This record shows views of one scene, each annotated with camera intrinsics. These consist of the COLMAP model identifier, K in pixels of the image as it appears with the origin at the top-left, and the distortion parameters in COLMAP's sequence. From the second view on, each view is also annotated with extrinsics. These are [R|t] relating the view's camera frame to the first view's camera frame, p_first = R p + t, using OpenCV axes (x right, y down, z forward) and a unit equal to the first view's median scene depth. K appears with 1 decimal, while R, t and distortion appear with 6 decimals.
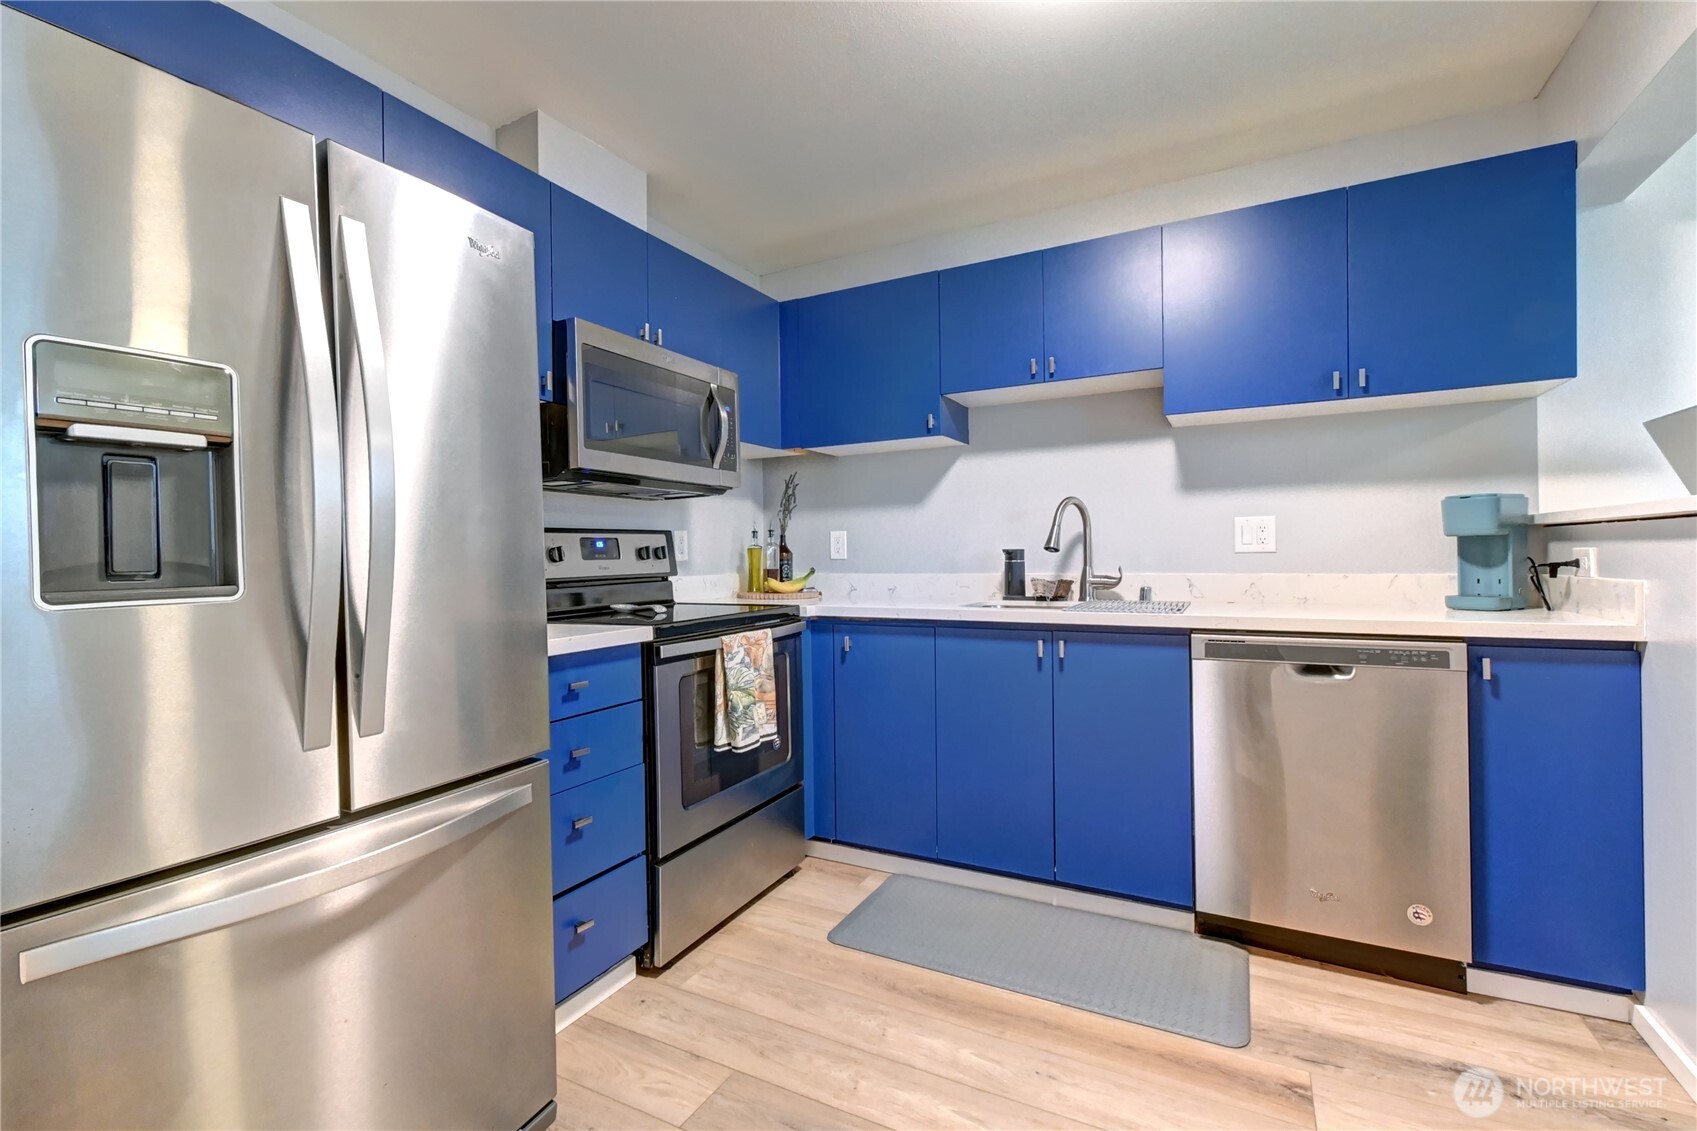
lens RADIAL K [[709.9, 0, 795.2], [0, 709.9, 565.6], [0, 0, 1]] dist [-0.000394, -0.001161]
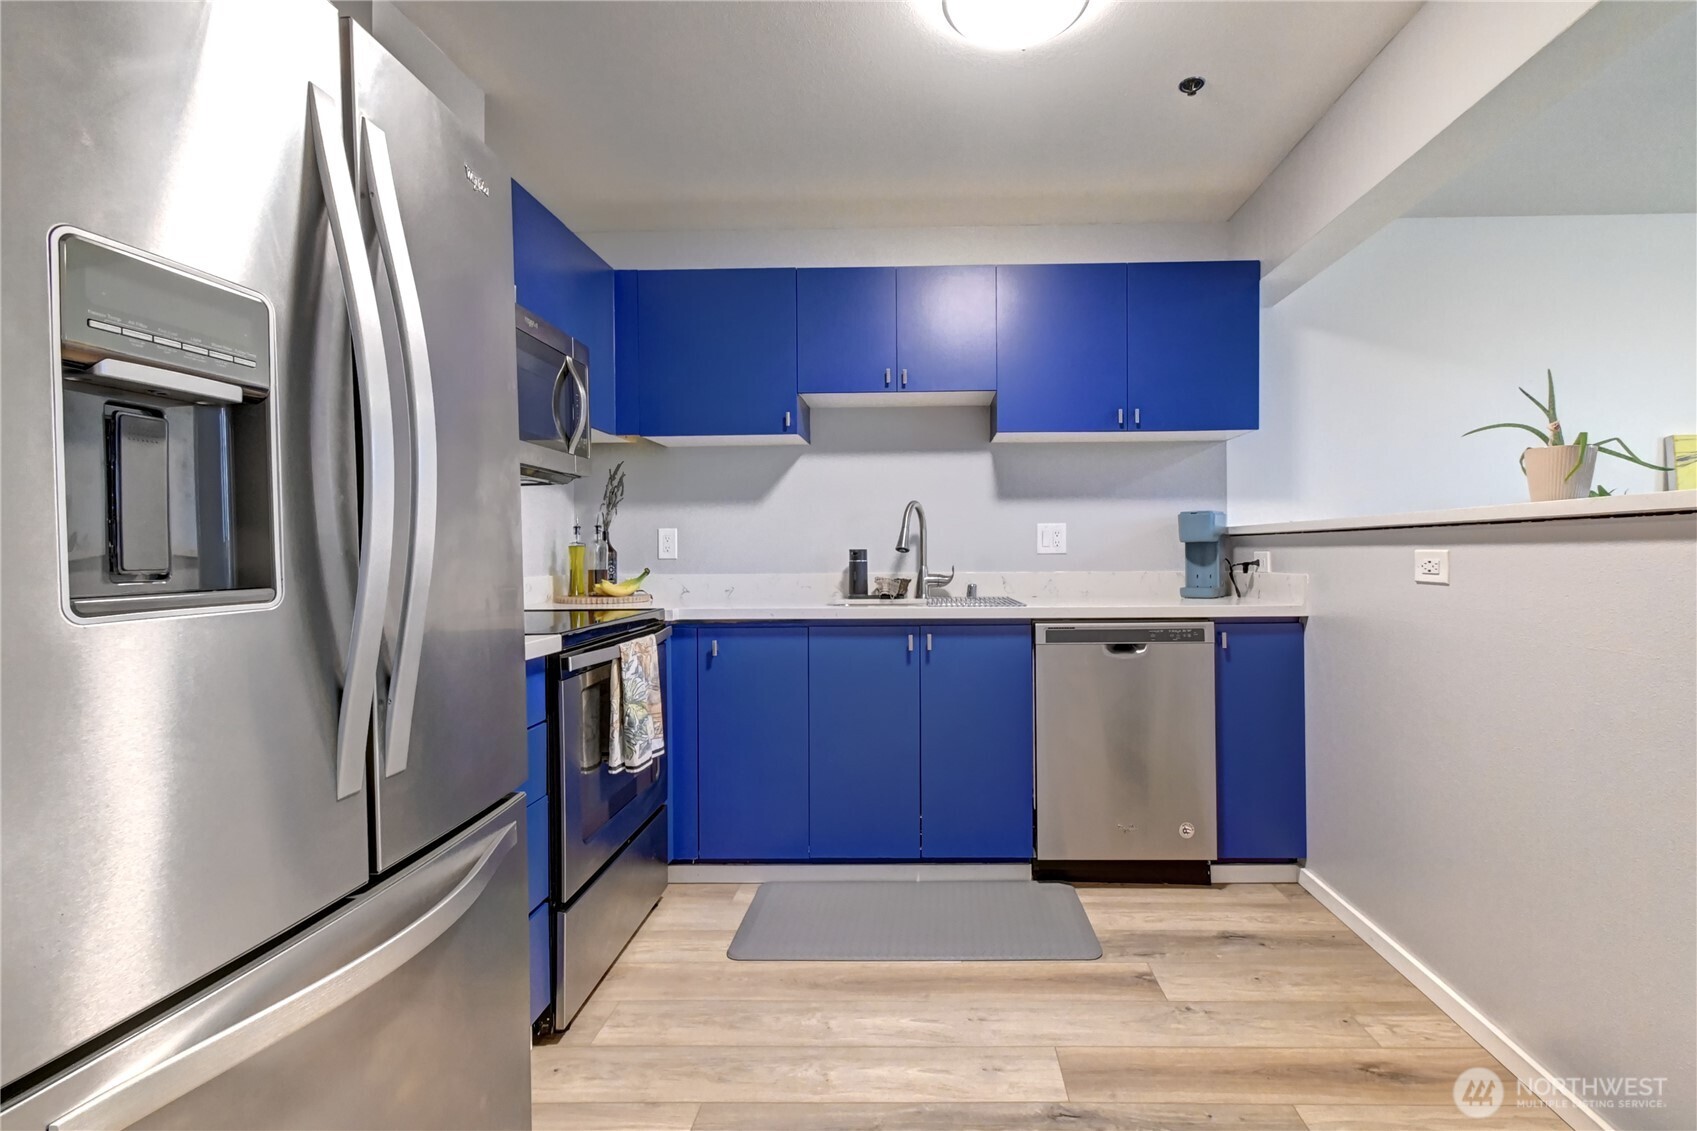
lens RADIAL K [[780.8, 0, 848.5], [0, 780.8, 565.5], [0, 0, 1]] dist [0.004833, 0.000361]
pose [[0.892091, -0.001006, 0.451855, -0.284727], [0.002042, 0.999996, -0.001806, 0.002835], [-0.451851, 0.002533, 0.892090, -0.008518]]
